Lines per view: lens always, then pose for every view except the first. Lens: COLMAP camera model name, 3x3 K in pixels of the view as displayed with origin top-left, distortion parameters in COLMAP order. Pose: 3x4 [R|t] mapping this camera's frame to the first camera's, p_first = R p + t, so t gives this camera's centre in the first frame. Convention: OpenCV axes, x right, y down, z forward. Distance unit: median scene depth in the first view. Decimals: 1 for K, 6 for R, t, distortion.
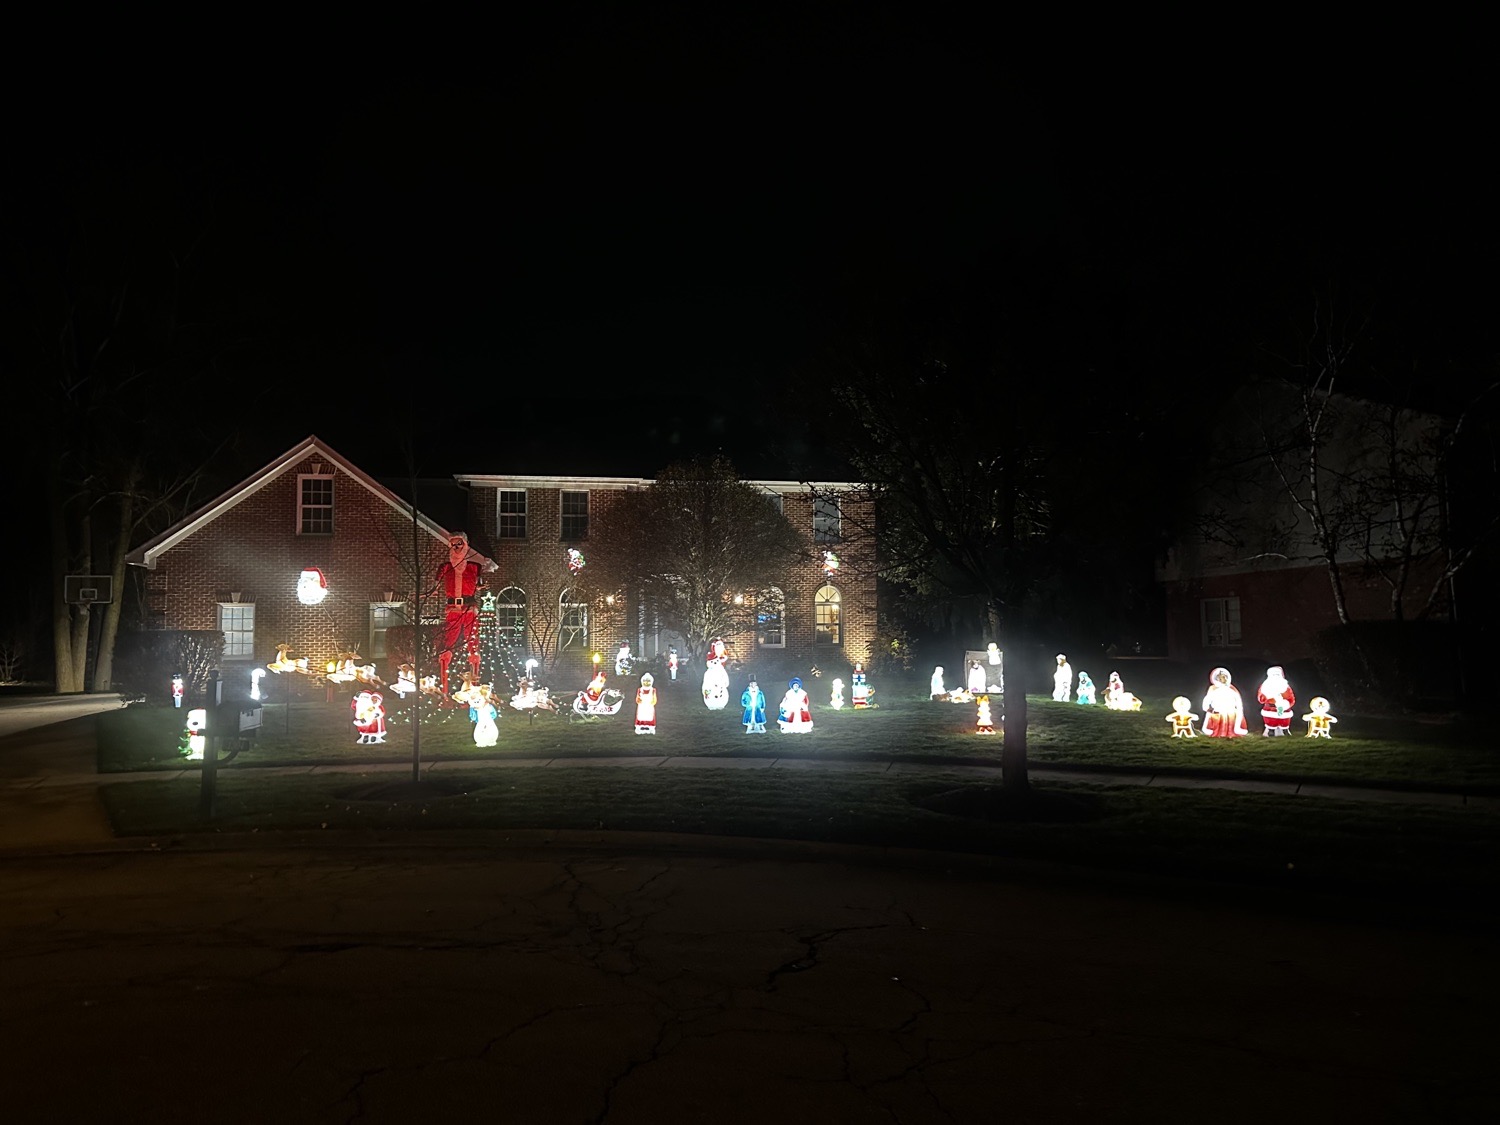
lens RADIAL K [[1040.0, 0, 752.9], [0, 1040.0, 566.3], [0, 0, 1]] dist [-0.004322, -0.002910]
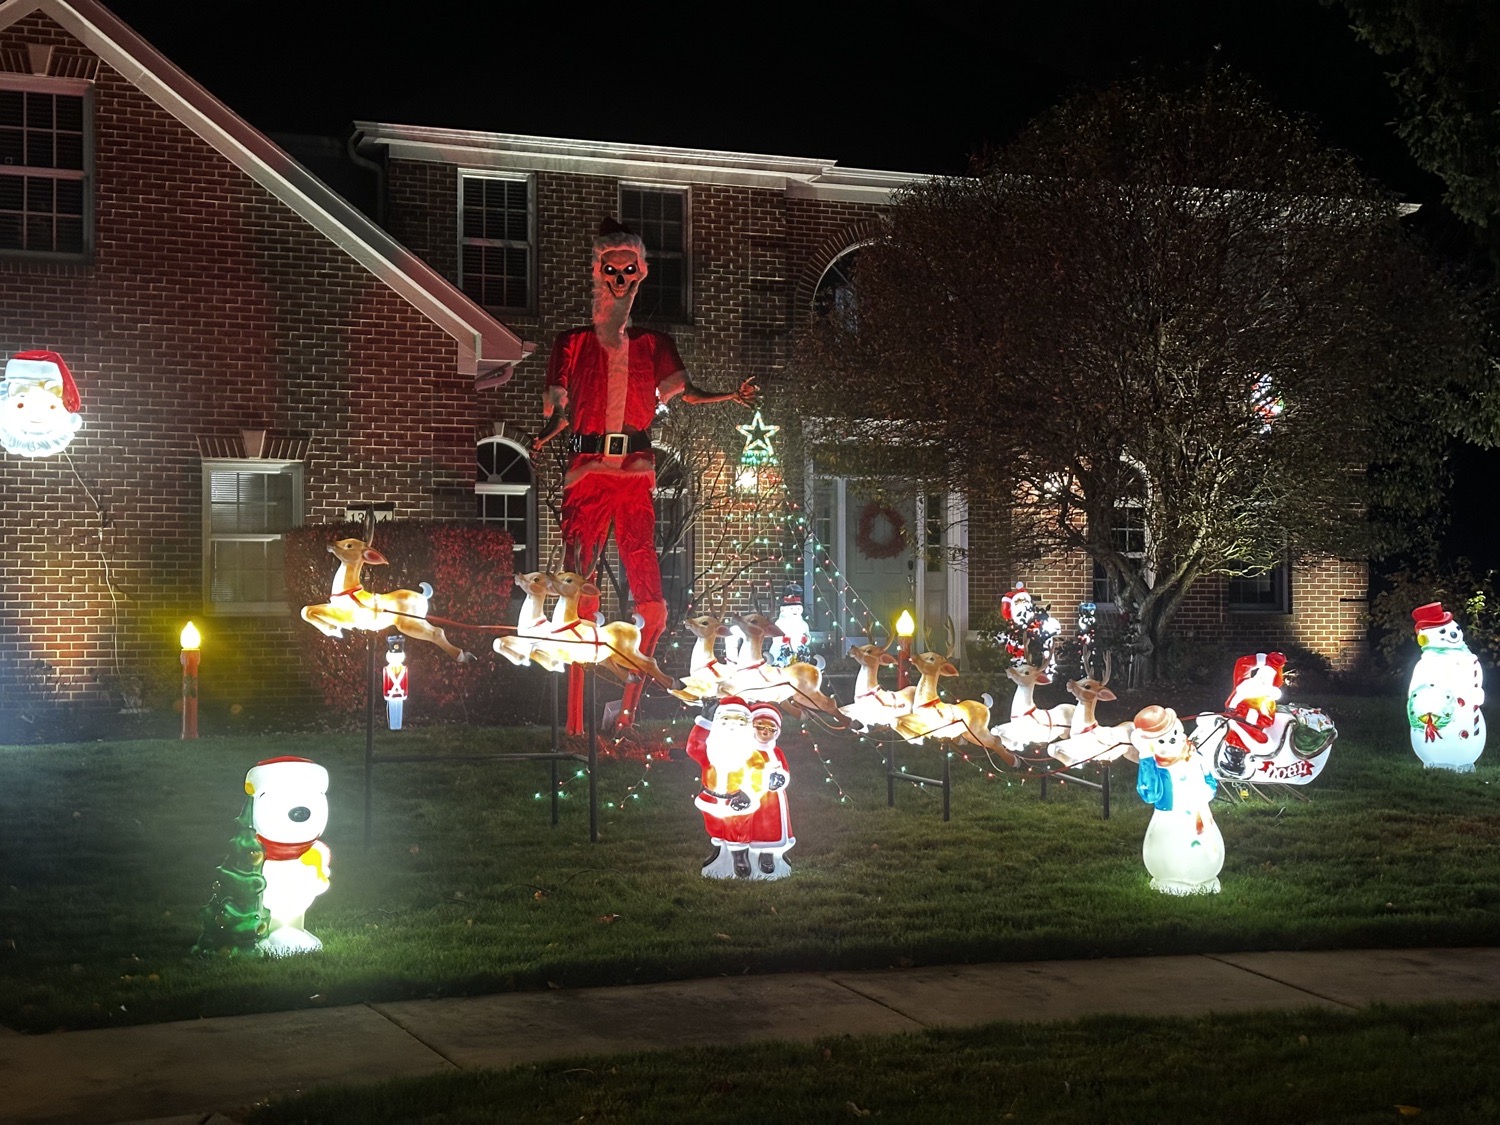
lens RADIAL K [[2208.3, 0, 748.4], [0, 2208.3, 559.5], [0, 0, 1]] dist [0.131671, 0.000000]
pose [[0.994117, 0.018894, 0.106648, -0.265470], [-0.023299, 0.998920, 0.040208, 0.034516], [-0.105773, -0.042457, 0.993484, 0.236988]]
